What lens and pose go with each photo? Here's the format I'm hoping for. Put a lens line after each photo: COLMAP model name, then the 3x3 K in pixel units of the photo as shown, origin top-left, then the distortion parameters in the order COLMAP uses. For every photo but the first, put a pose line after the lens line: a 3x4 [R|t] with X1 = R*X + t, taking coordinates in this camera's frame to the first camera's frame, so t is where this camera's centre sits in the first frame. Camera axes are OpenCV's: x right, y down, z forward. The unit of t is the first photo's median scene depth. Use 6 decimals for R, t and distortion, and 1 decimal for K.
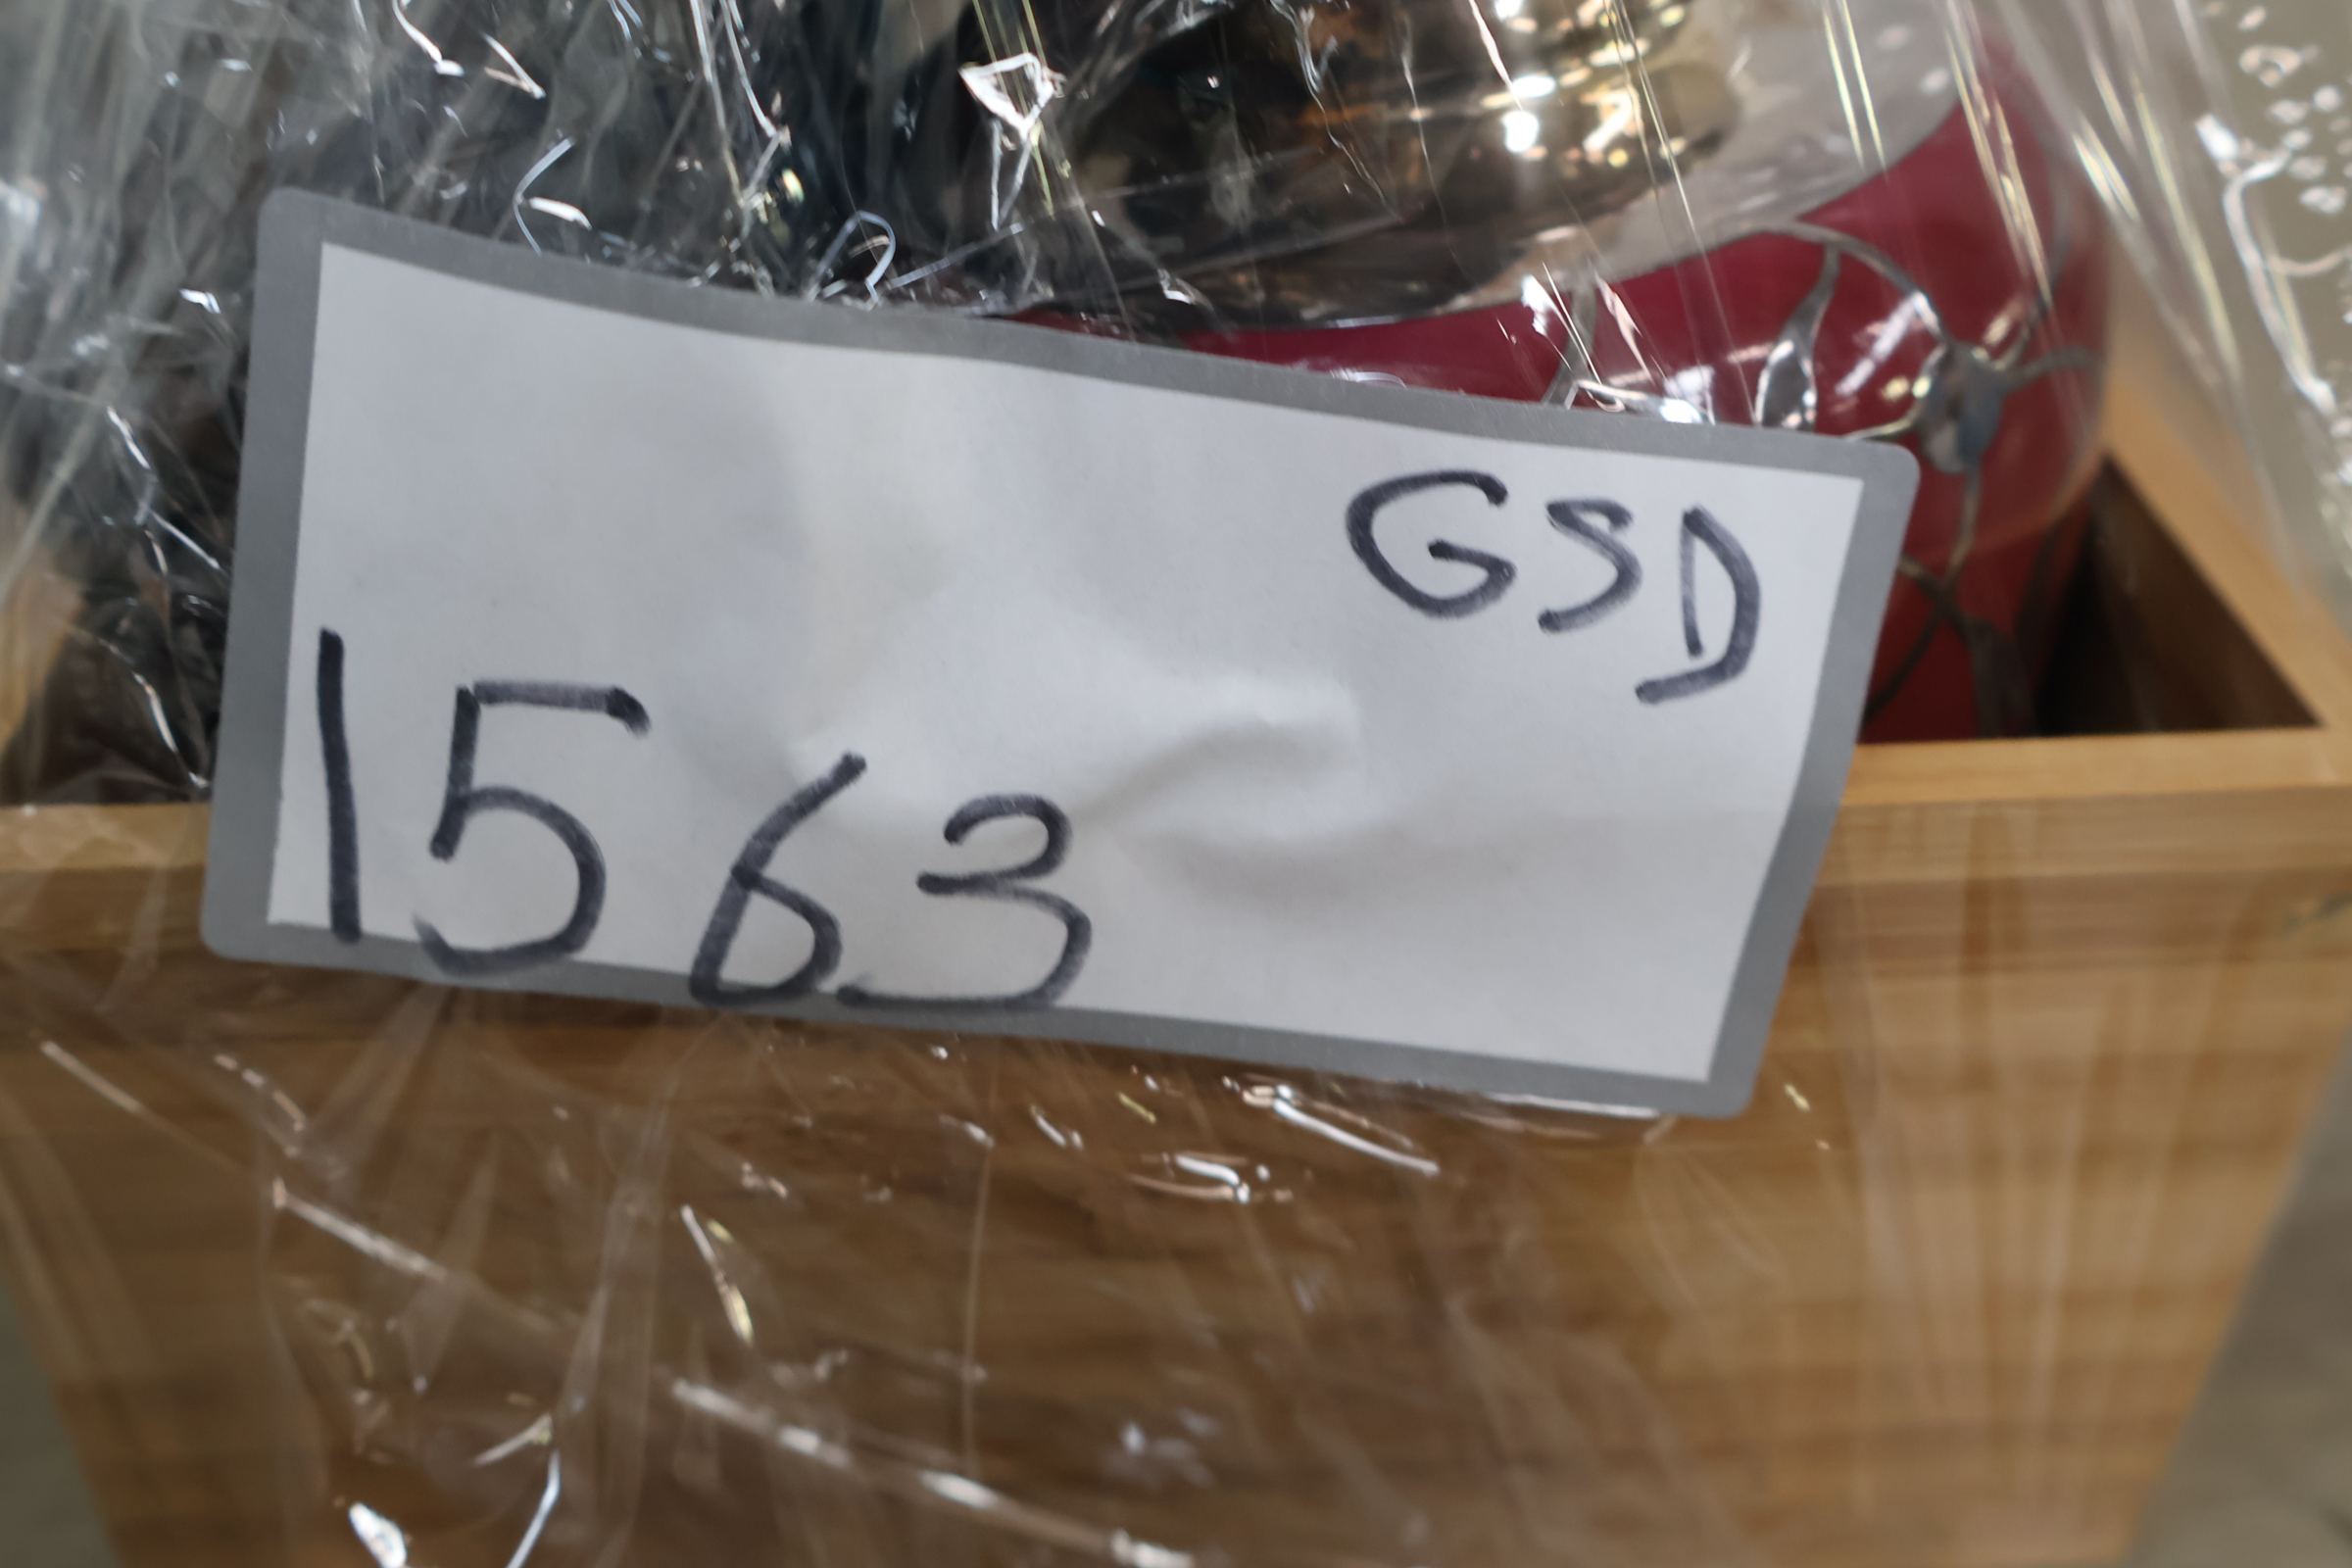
lens RADIAL K [[2316.2, 0, 1171.9], [0, 2316.2, 786.9], [0, 0, 1]] dist [0.006807, 0.008019]
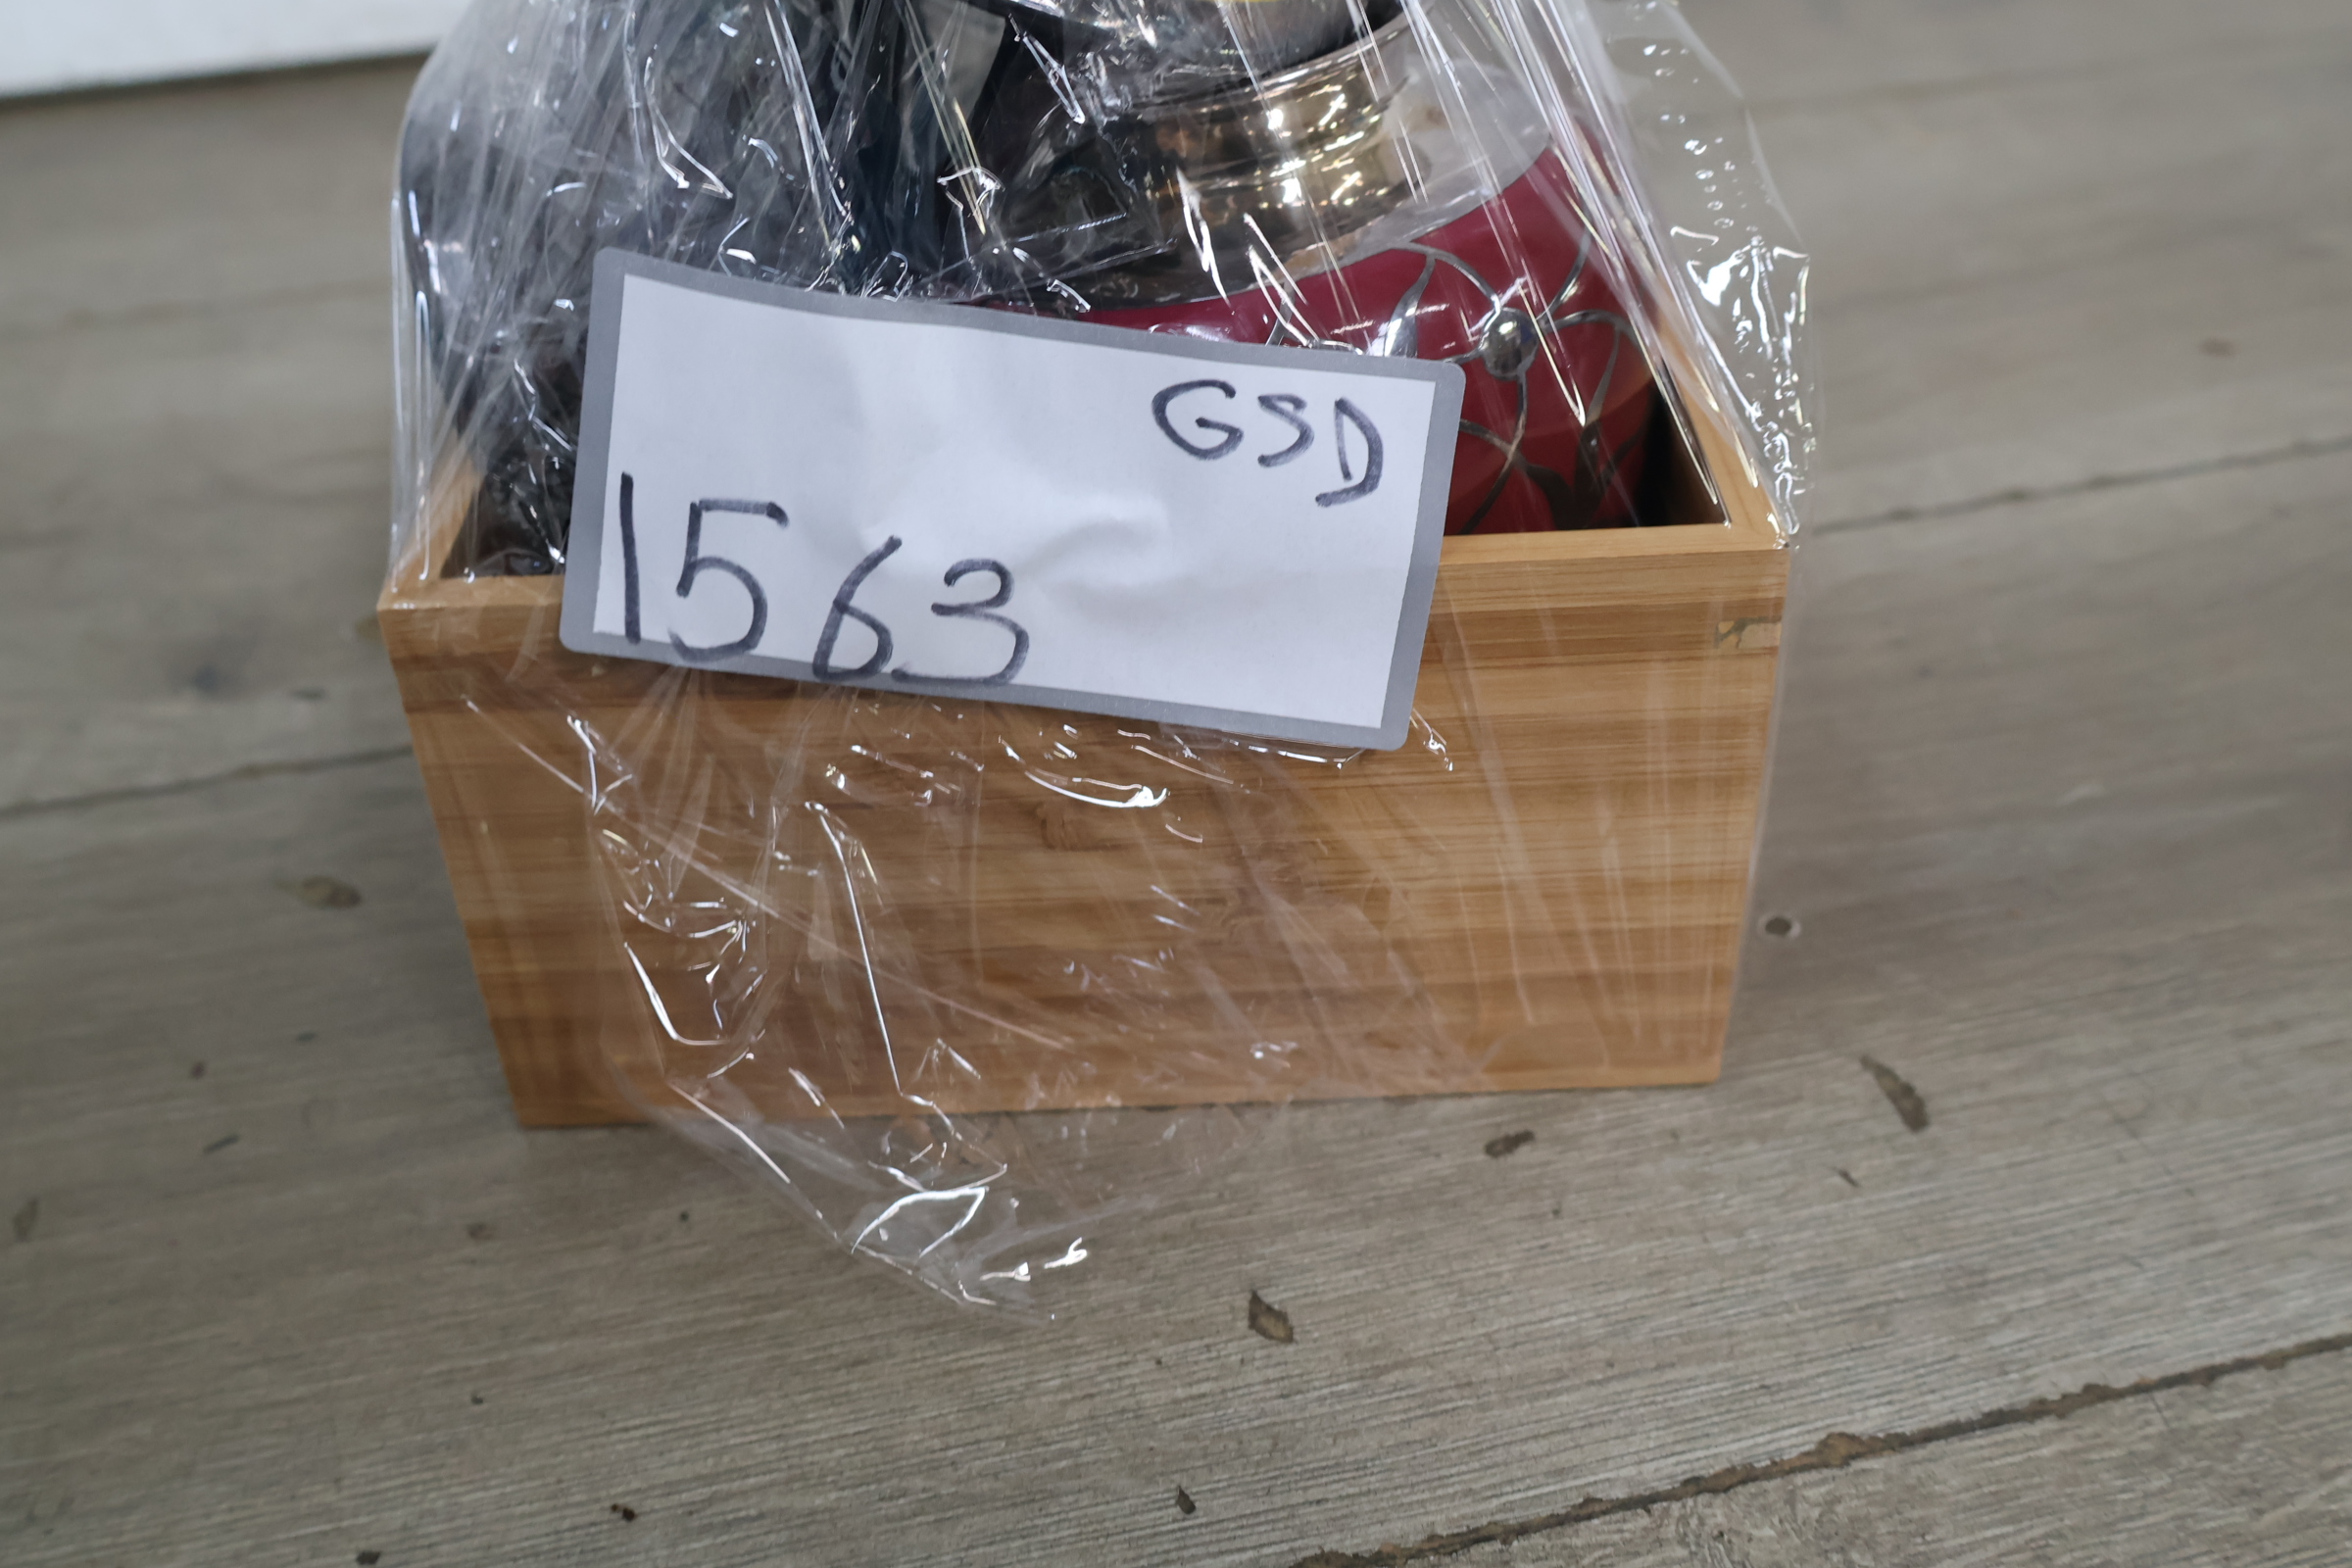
lens RADIAL K [[2316.2, 0, 1171.9], [0, 2316.2, 786.9], [0, 0, 1]] dist [0.006807, 0.008019]
pose [[0.996005, -0.005546, -0.089125, 0.252782], [0.004820, 0.999953, -0.008354, 0.204675], [0.089167, 0.007892, 0.995985, -0.854307]]
